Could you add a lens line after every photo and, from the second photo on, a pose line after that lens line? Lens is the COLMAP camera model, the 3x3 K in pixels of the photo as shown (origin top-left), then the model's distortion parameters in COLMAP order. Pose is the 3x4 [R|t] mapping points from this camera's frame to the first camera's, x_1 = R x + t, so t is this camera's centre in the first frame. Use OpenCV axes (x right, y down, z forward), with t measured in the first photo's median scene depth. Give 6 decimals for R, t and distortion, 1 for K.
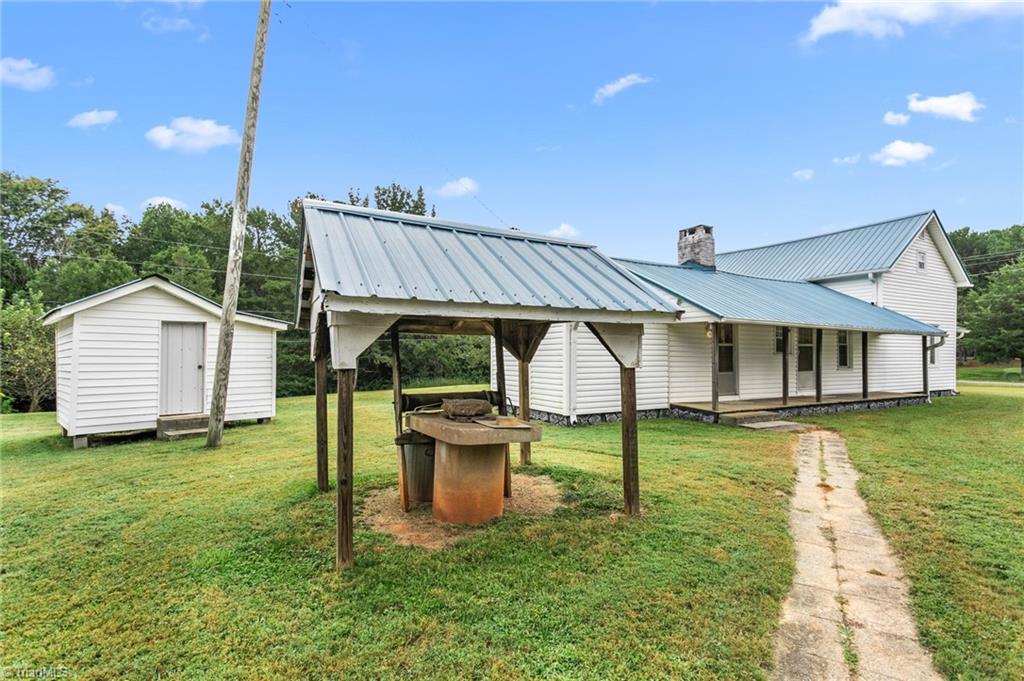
lens RADIAL K [[514.3, 0, 510.1], [0, 514.3, 366.9], [0, 0, 1]] dist [0.008077, -0.000526]
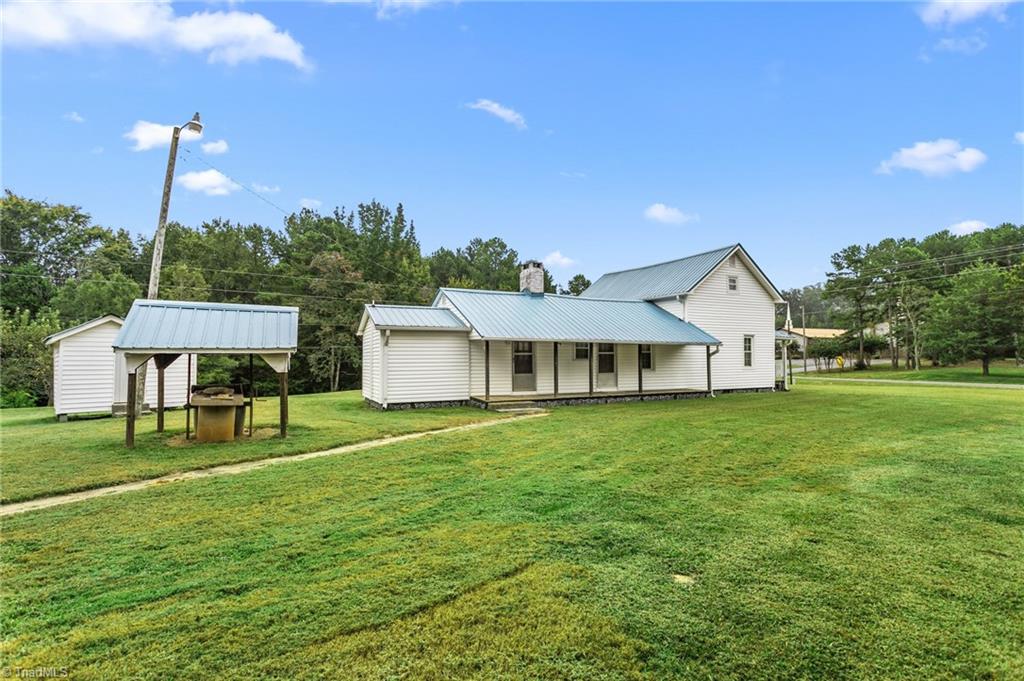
lens RADIAL K [[543.1, 0, 515.1], [0, 543.1, 352.3], [0, 0, 1]] dist [0.003433, 0.002601]
pose [[0.998549, -0.004652, -0.053651, 0.336089], [0.002998, 0.999519, -0.030882, -0.002025], [0.053769, 0.030676, 0.998082, -0.316109]]
